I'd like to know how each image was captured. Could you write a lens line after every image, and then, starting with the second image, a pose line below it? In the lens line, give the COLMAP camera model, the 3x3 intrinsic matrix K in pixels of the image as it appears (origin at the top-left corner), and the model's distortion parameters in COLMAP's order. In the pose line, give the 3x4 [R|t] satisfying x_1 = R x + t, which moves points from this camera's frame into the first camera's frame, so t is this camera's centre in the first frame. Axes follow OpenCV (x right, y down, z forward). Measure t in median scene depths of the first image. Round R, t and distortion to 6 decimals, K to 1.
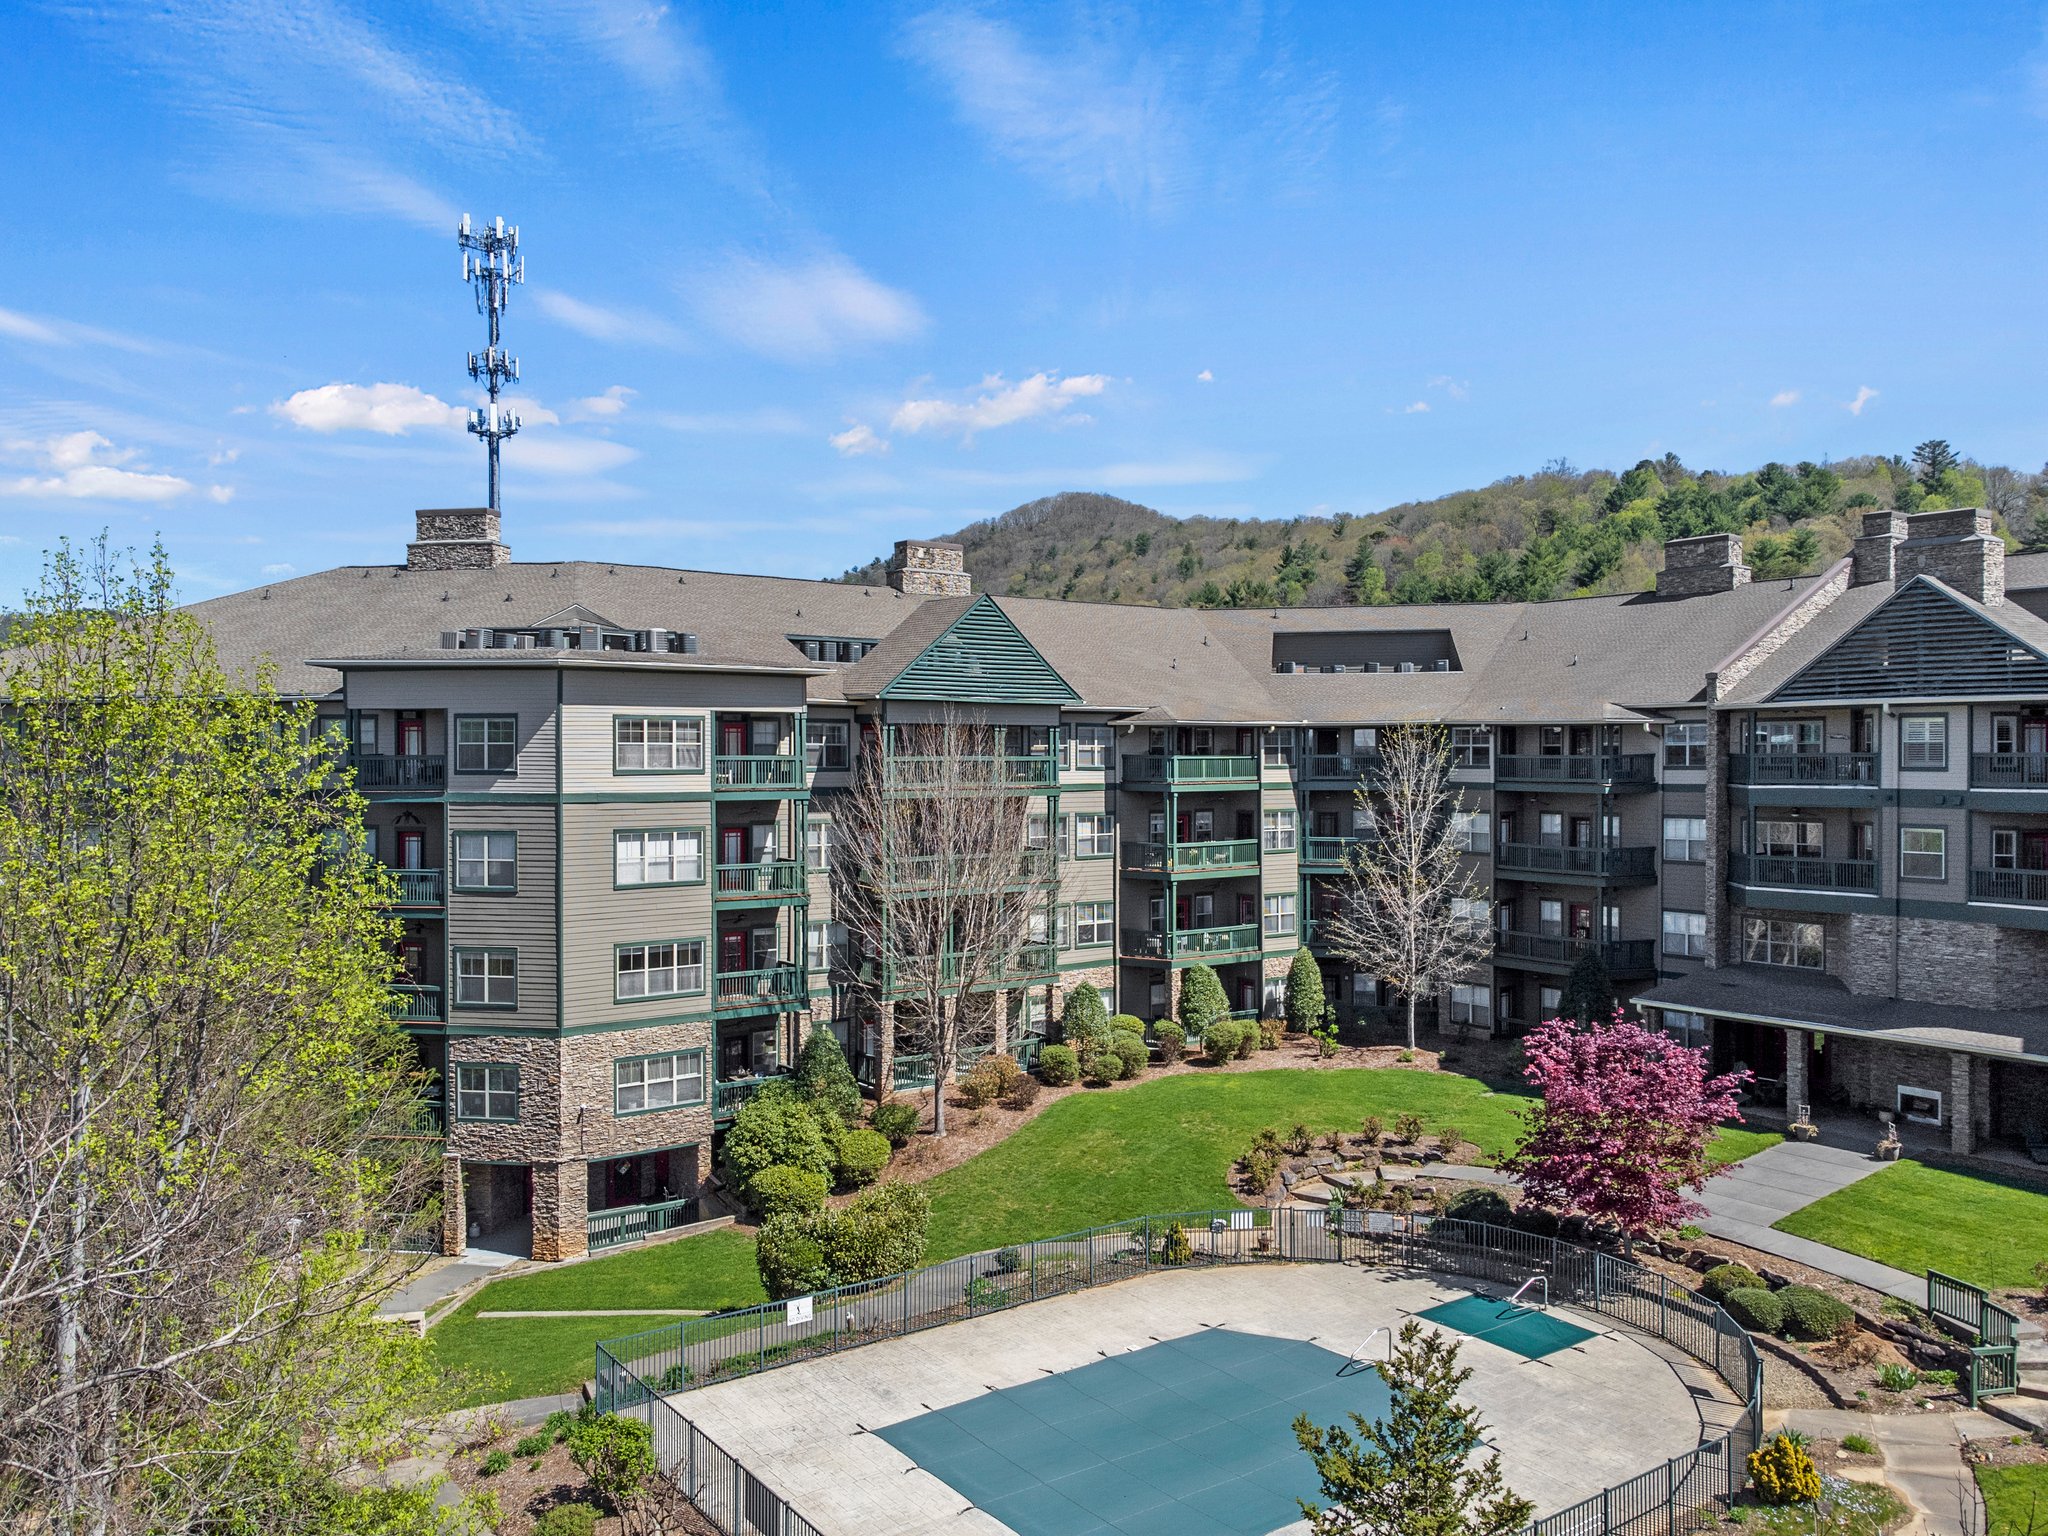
lens RADIAL K [[1519.1, 0, 1024.0], [0, 1519.1, 768.4], [0, 0, 1]] dist [0.034156, -0.028560]
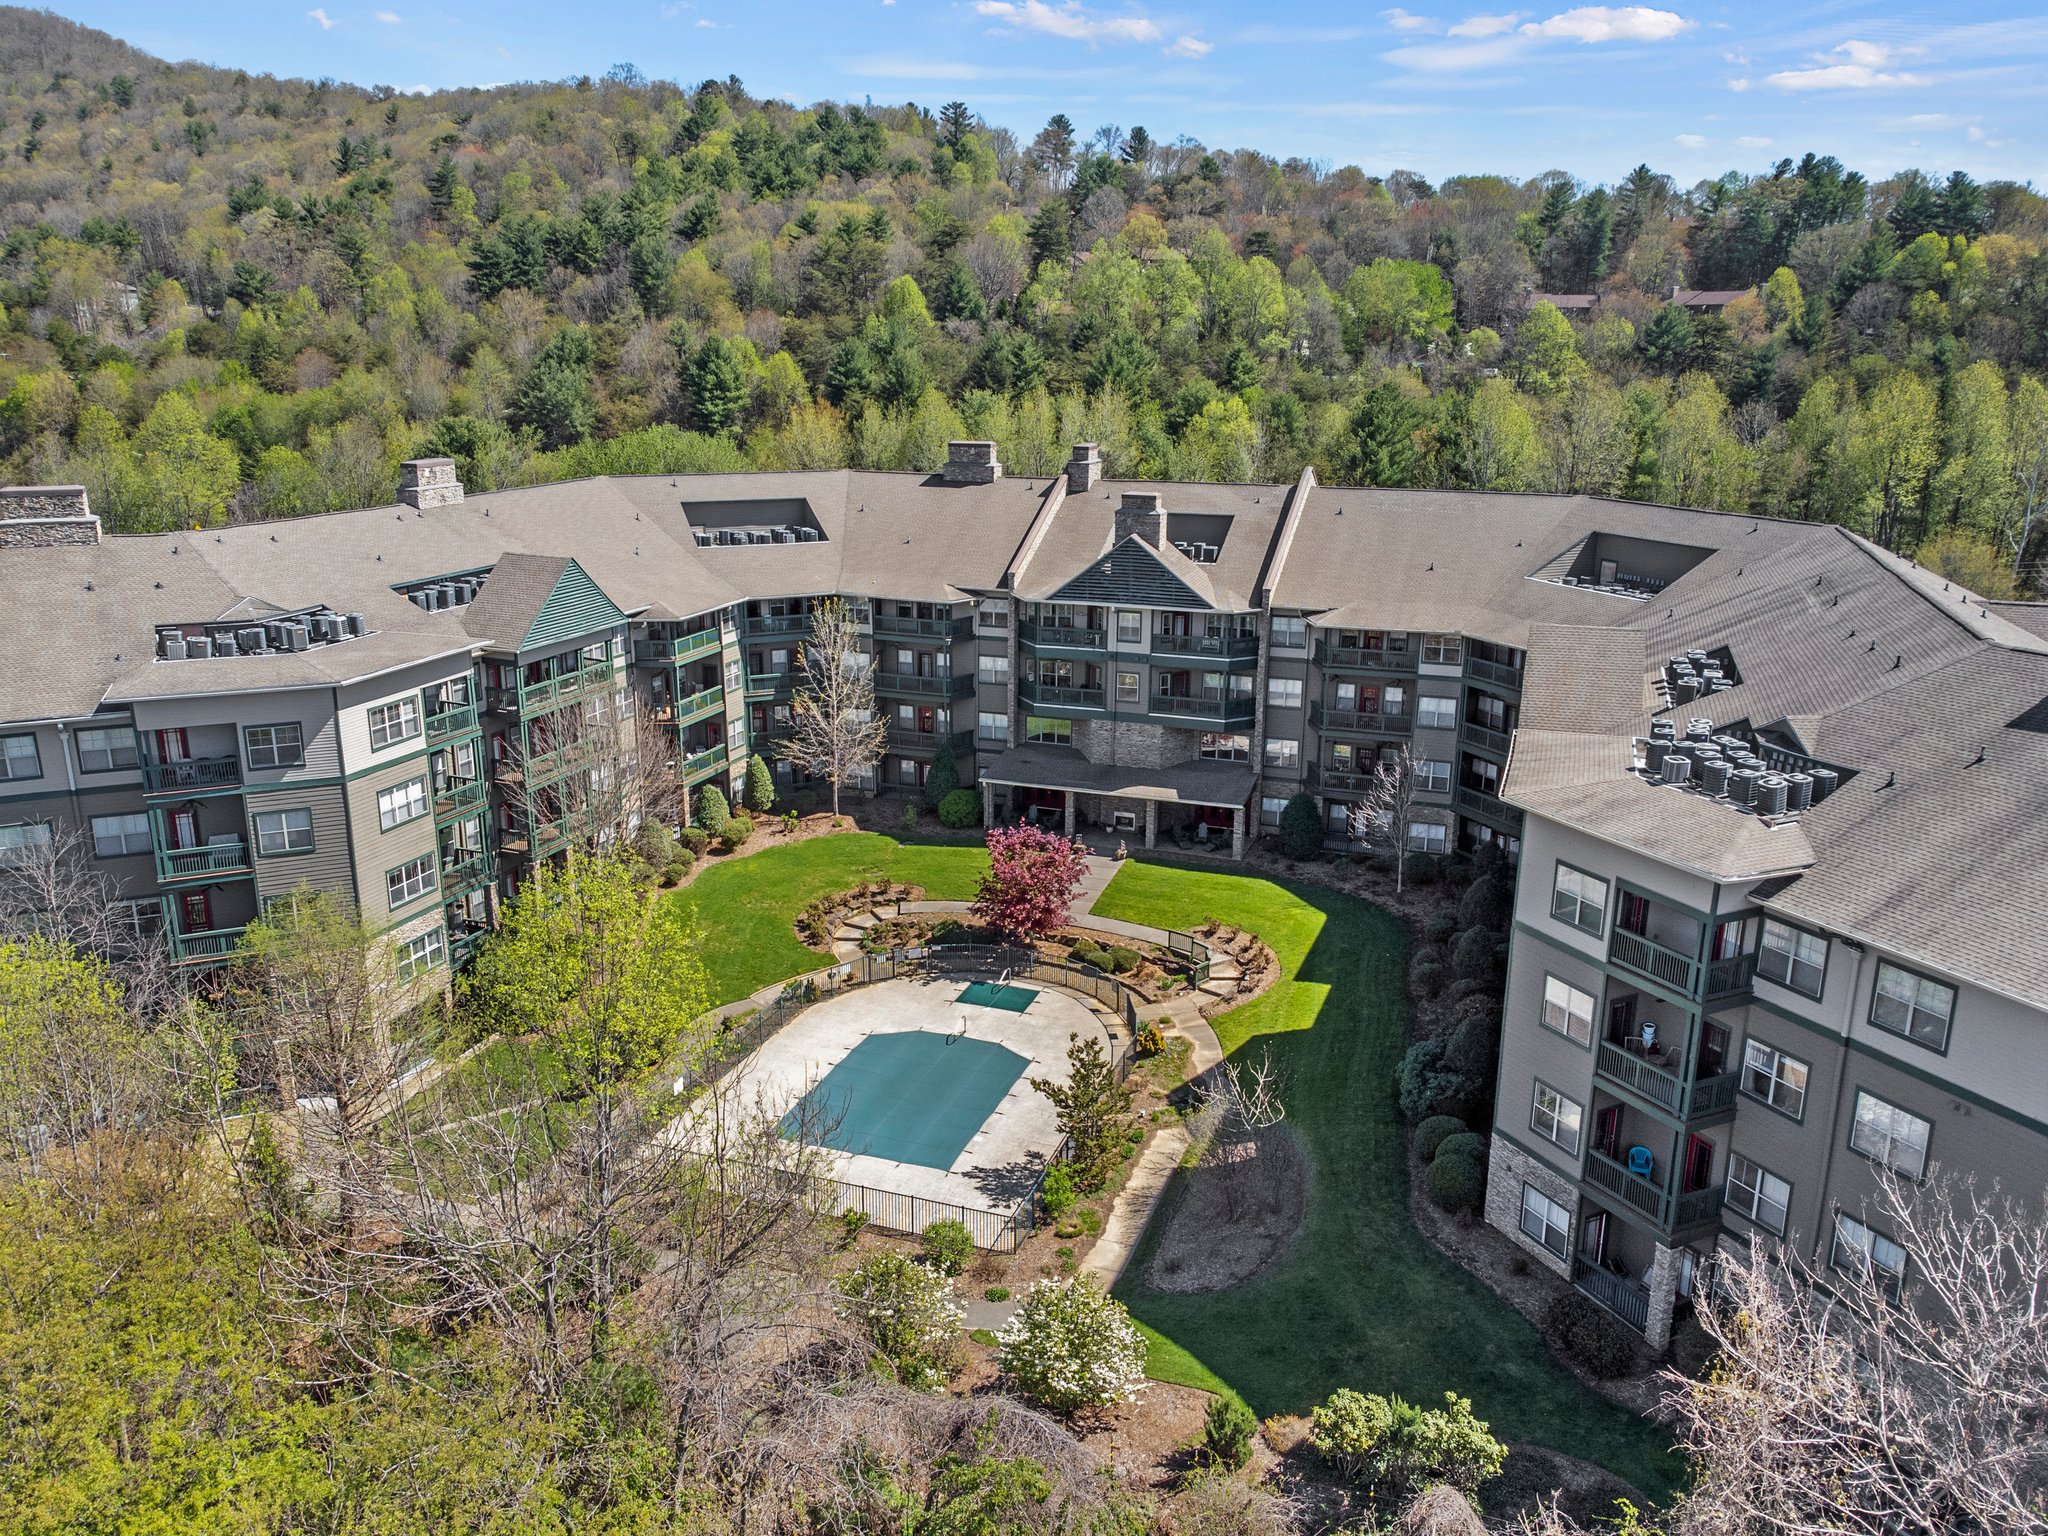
lens RADIAL K [[1519.1, 0, 1019.4], [0, 1519.1, 760.9], [0, 0, 1]] dist [0.034156, -0.028560]
pose [[0.827151, -0.144094, 0.543193, -0.481562], [-0.003091, 0.965388, 0.260798, -0.310716], [-0.561971, -0.217398, 0.798077, -0.363052]]
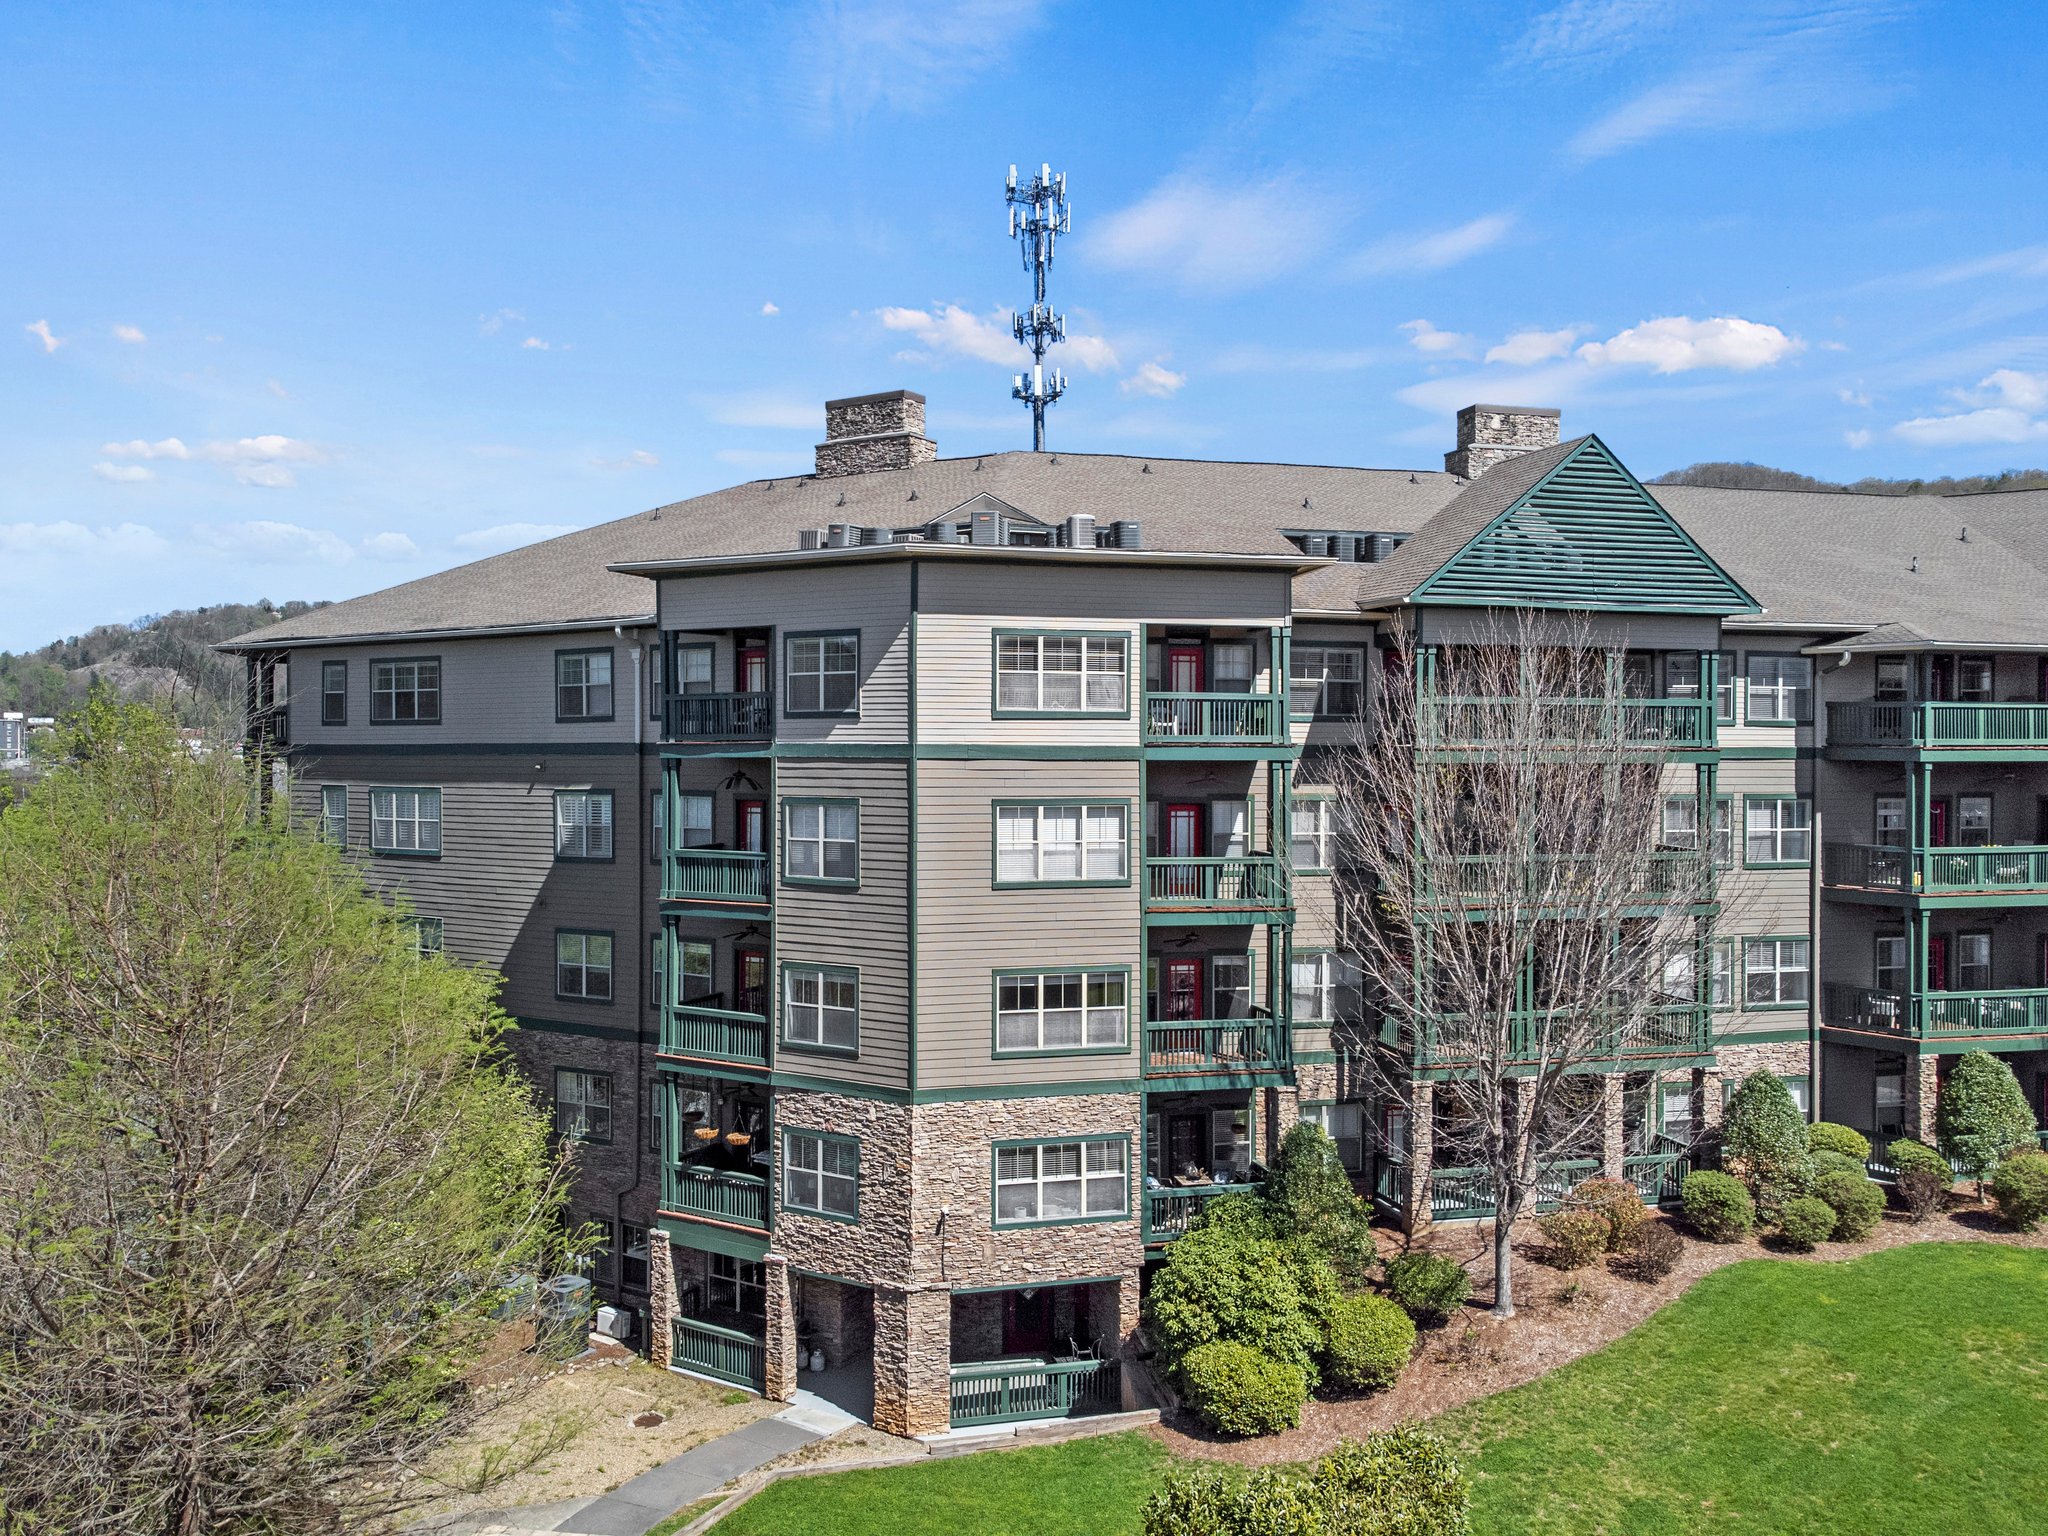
lens RADIAL K [[1519.1, 0, 1014.7], [0, 1519.1, 771.1], [0, 0, 1]] dist [0.034156, -0.028560]
pose [[0.924594, 0.006973, -0.380890, -0.004888], [-0.006213, 0.999975, 0.003227, 0.022862], [0.380903, -0.000617, 0.924615, 0.349202]]
